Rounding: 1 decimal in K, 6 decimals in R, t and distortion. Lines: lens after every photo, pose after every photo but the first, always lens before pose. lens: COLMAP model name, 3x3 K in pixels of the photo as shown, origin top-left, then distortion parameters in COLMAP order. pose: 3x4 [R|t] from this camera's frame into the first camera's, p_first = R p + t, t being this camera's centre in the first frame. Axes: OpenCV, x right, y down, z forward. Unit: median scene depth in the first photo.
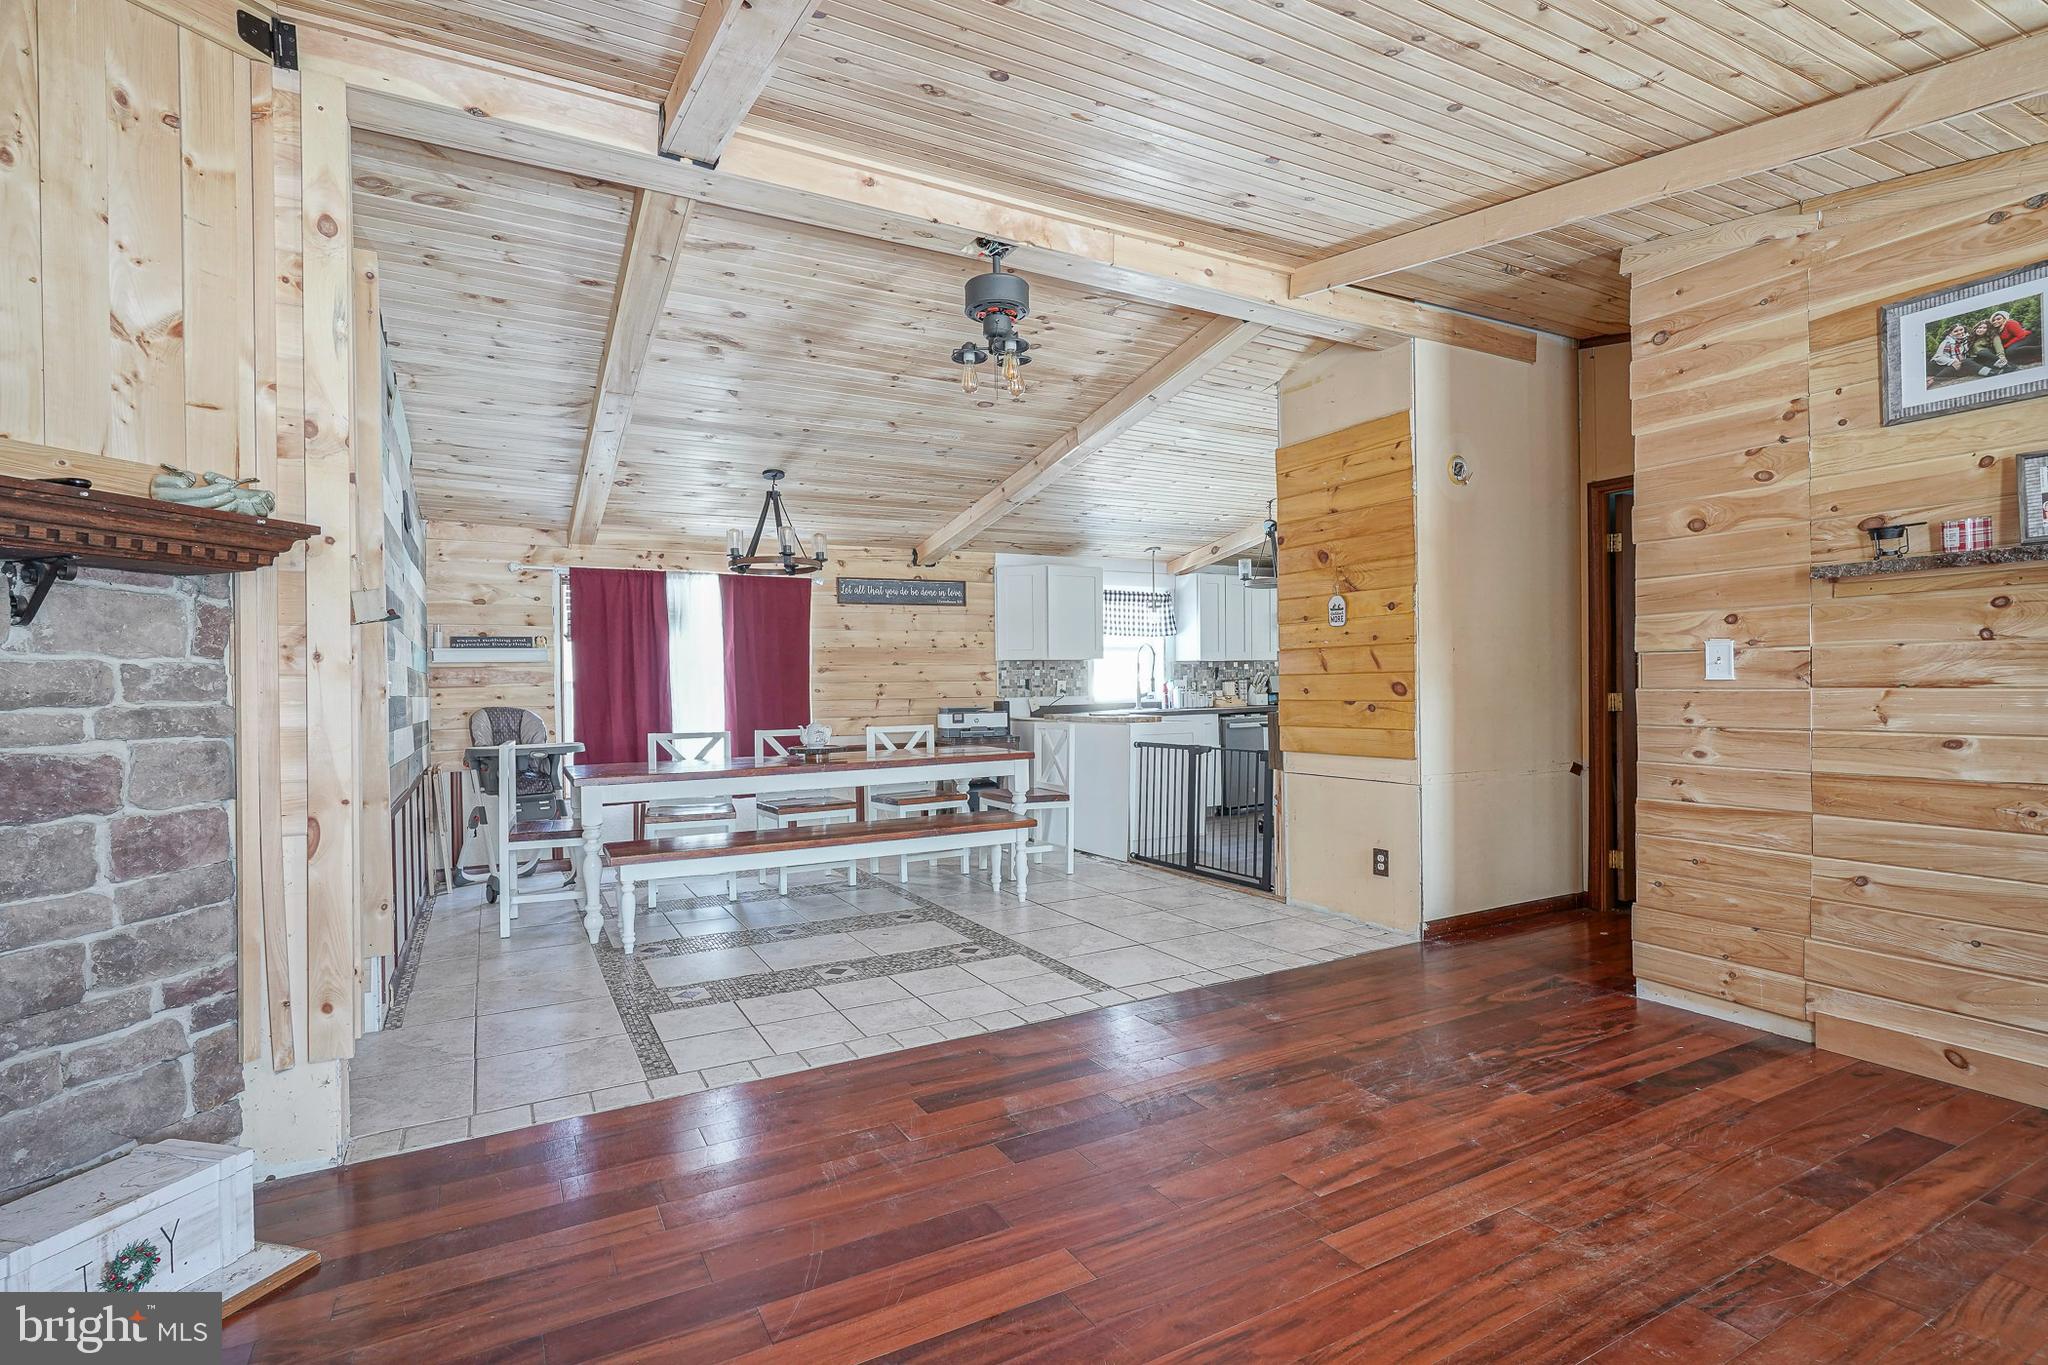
lens RADIAL K [[1011.3, 0, 1024.0], [0, 1011.3, 683.1], [0, 0, 1]] dist [0.000086, 0.005608]
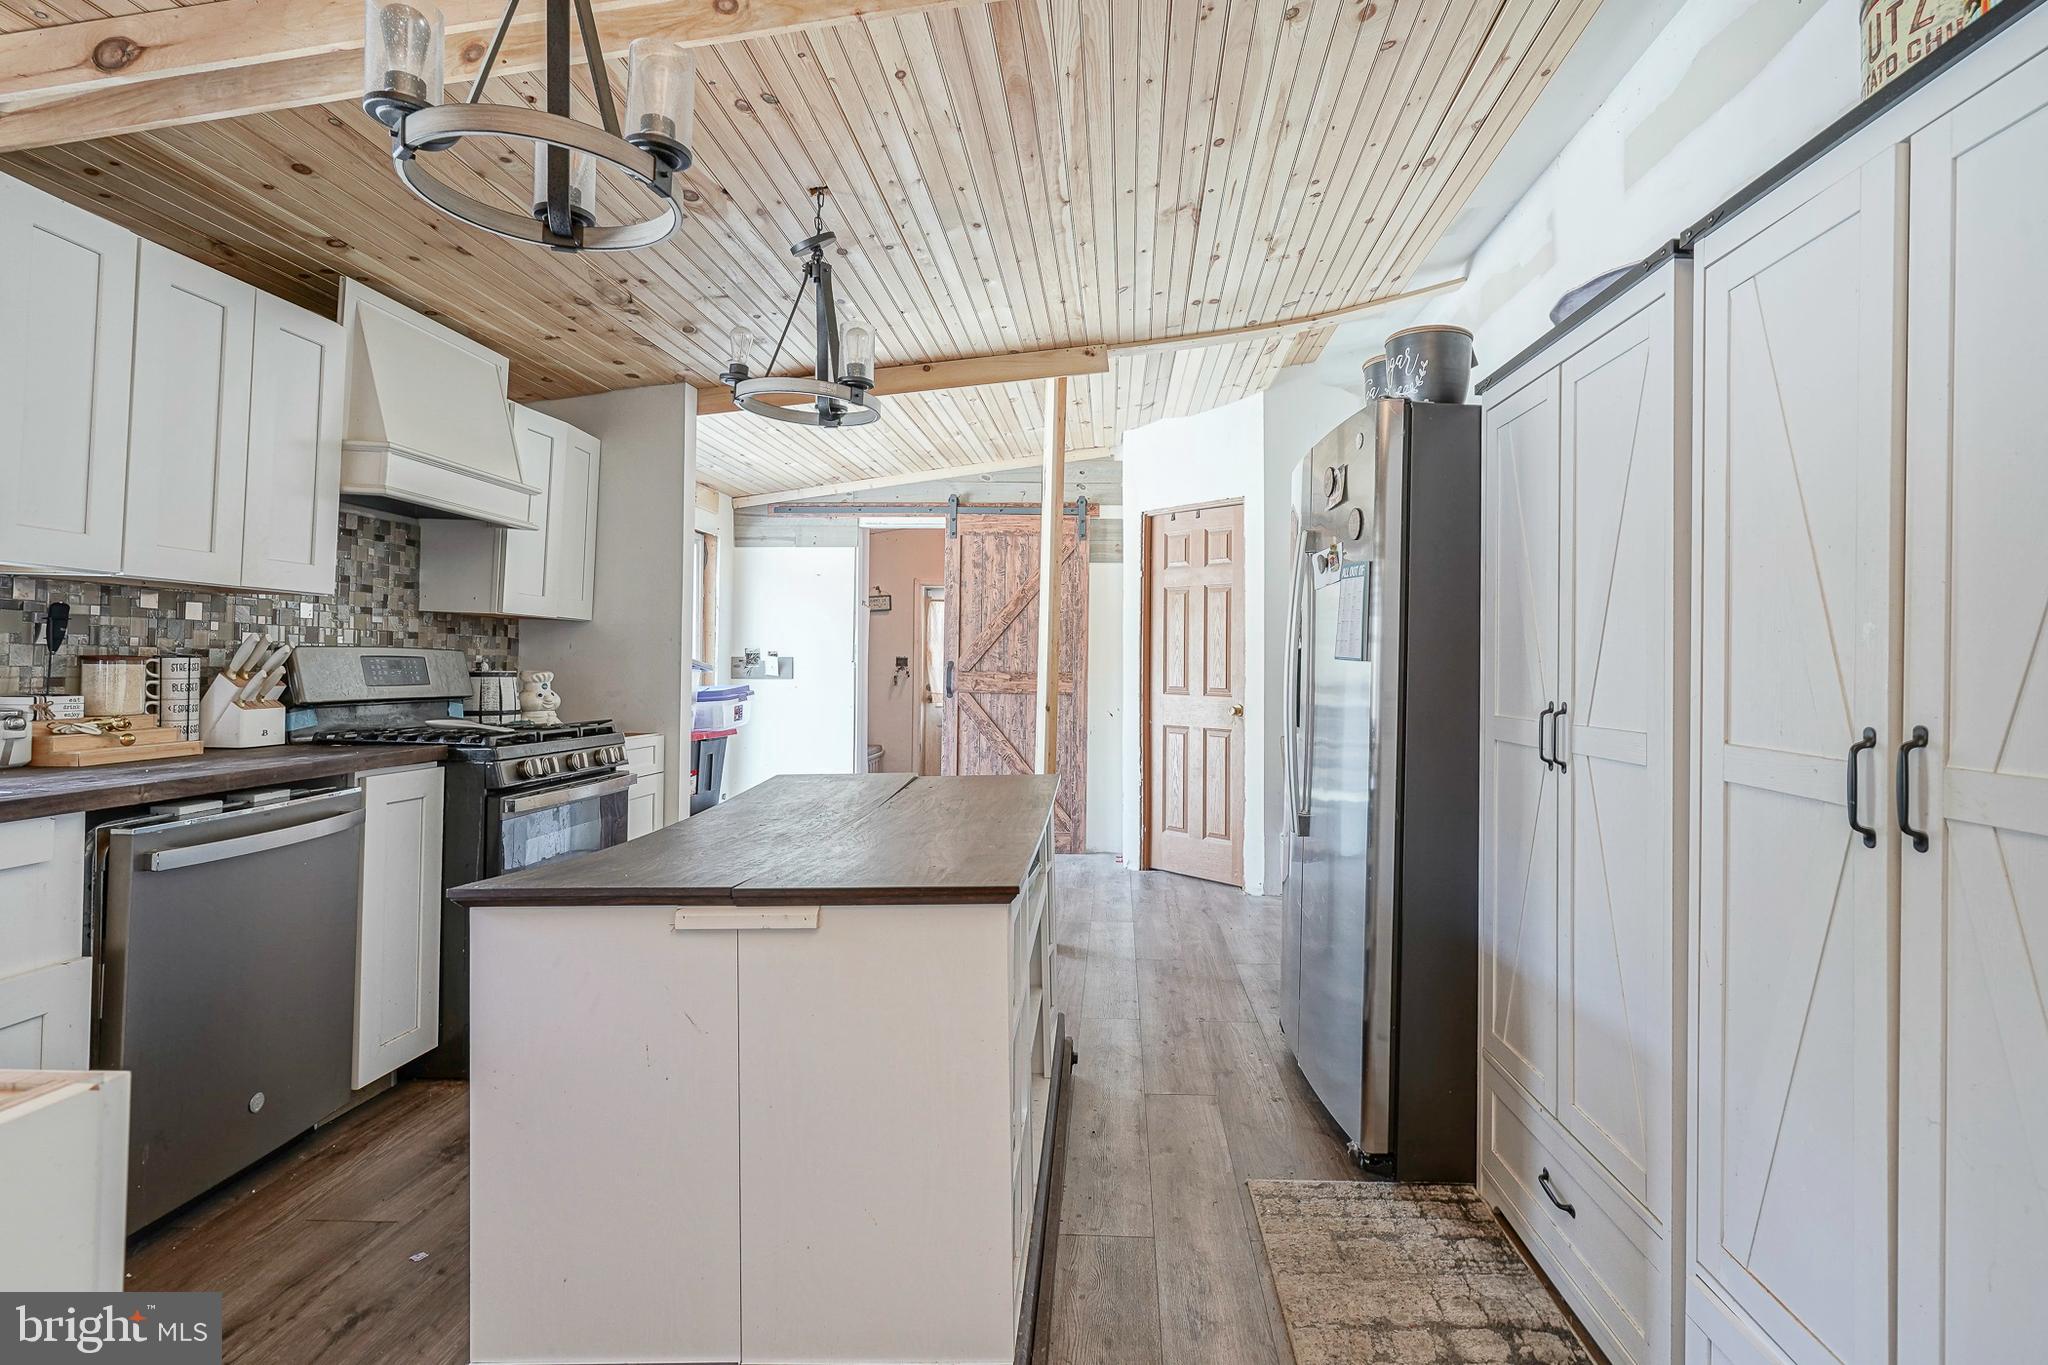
lens RADIAL K [[1011.3, 0, 1027.0], [0, 1011.3, 678.5], [0, 0, 1]] dist [0.000086, 0.005608]
pose [[0.551767, 0.005731, 0.833979, 0.114650], [-0.007113, 0.999972, -0.002166, 0.001572], [-0.833968, -0.004737, 0.551792, 0.662949]]
